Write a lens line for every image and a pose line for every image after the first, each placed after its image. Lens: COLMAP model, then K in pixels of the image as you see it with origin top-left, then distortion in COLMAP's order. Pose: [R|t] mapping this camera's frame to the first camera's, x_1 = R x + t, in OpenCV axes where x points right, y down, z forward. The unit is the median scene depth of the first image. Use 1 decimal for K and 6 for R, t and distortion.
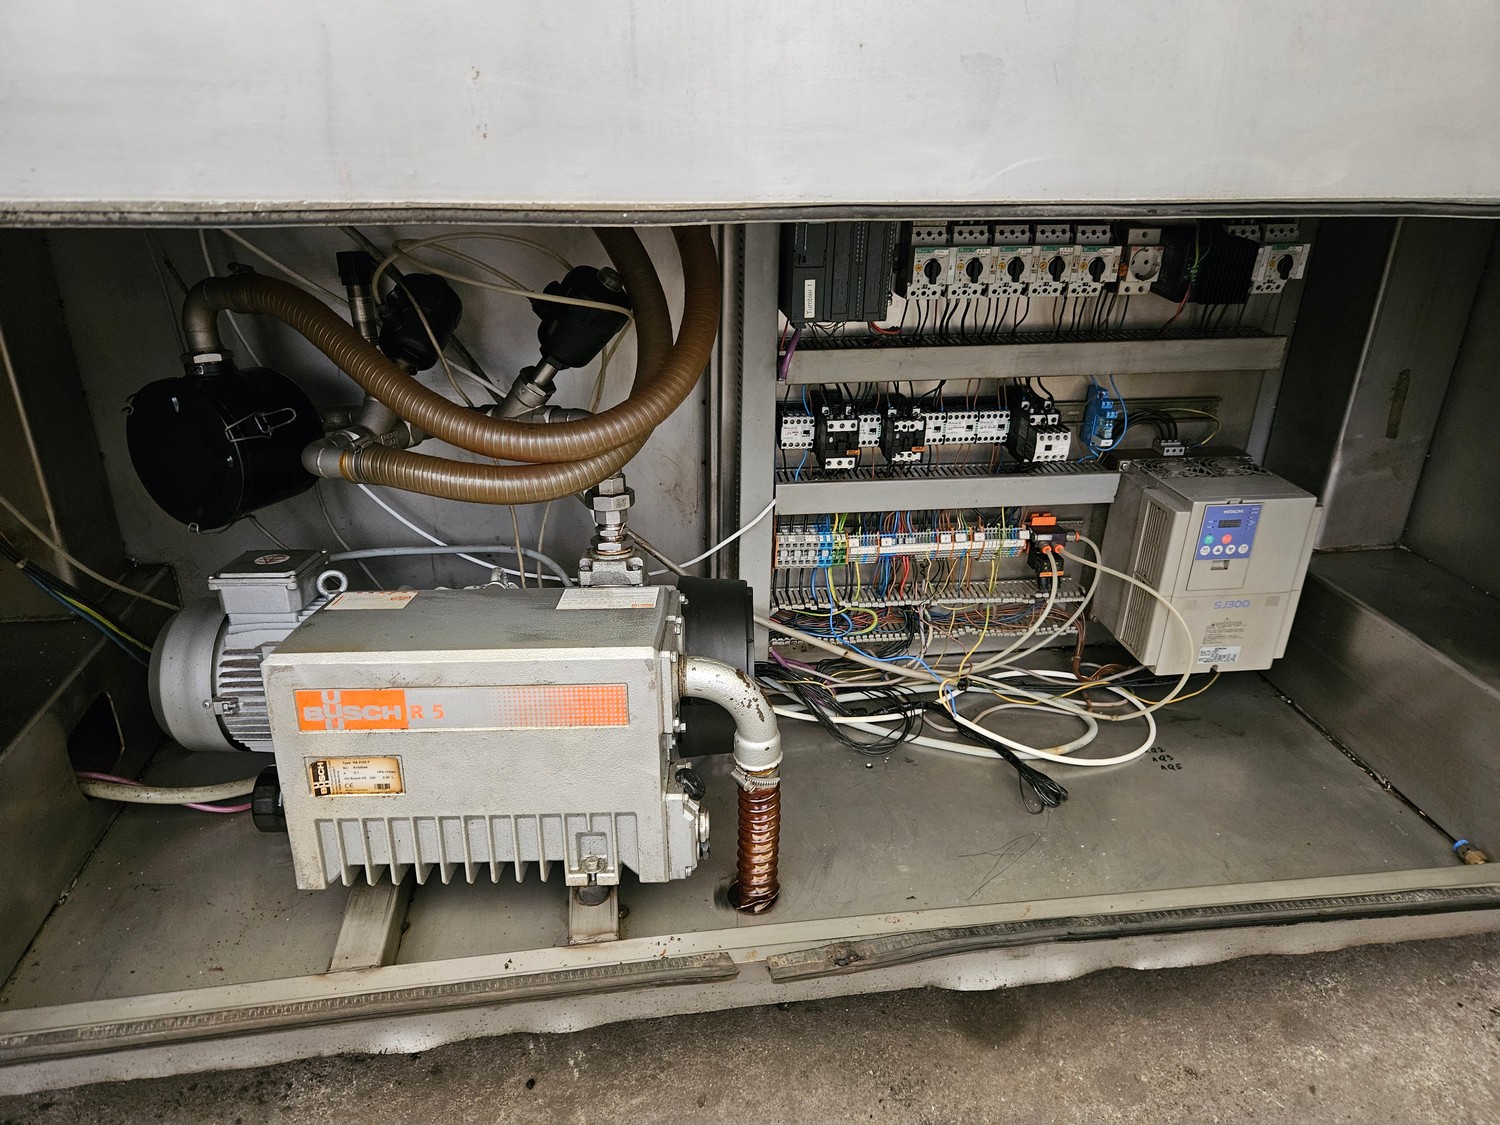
lens RADIAL K [[1000.0, 0, 736.5], [0, 1000.0, 569.6], [0, 0, 1]] dist [0.069652, -0.060685]
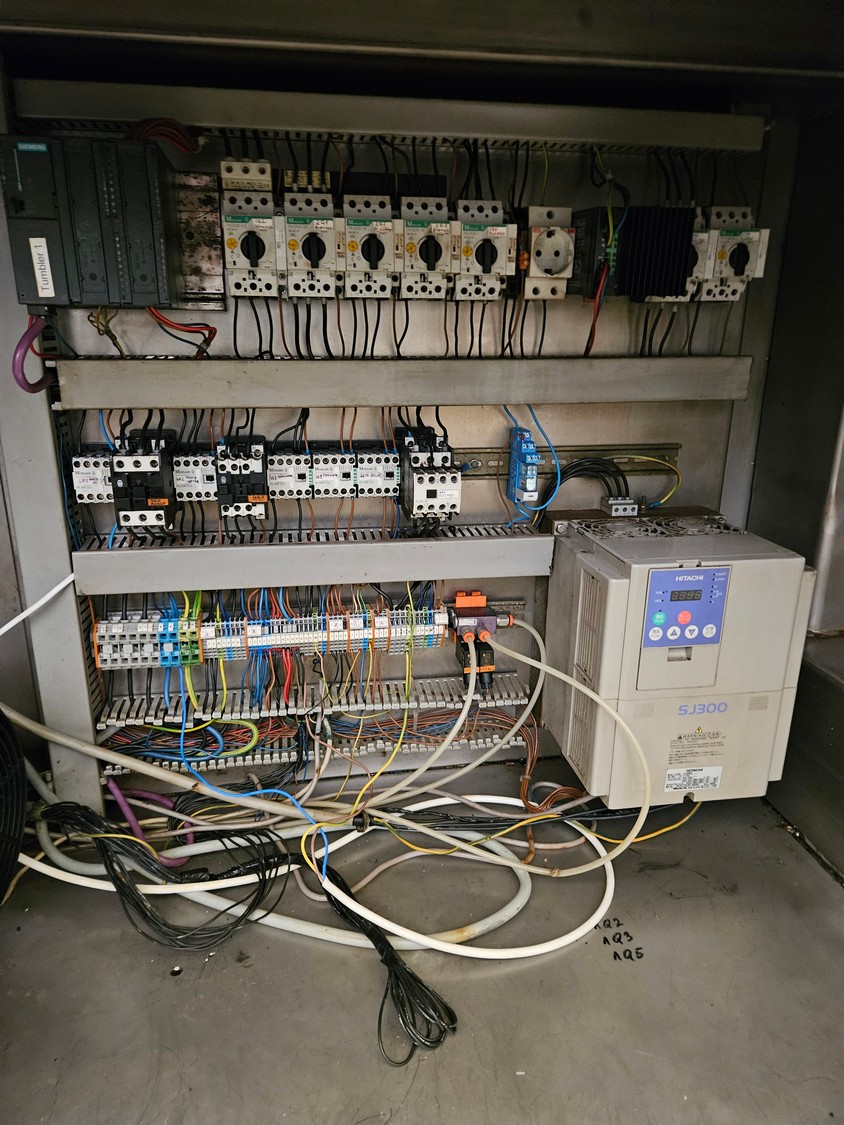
lens RADIAL K [[750.0, 0, 419.0], [0, 750.0, 573.7], [0, 0, 1]] dist [0.069652, -0.060685]
pose [[0.999724, -0.015173, 0.017962, 0.291198], [0.017280, 0.992181, -0.123606, 0.002216], [-0.015946, 0.123882, 0.992169, 0.475476]]
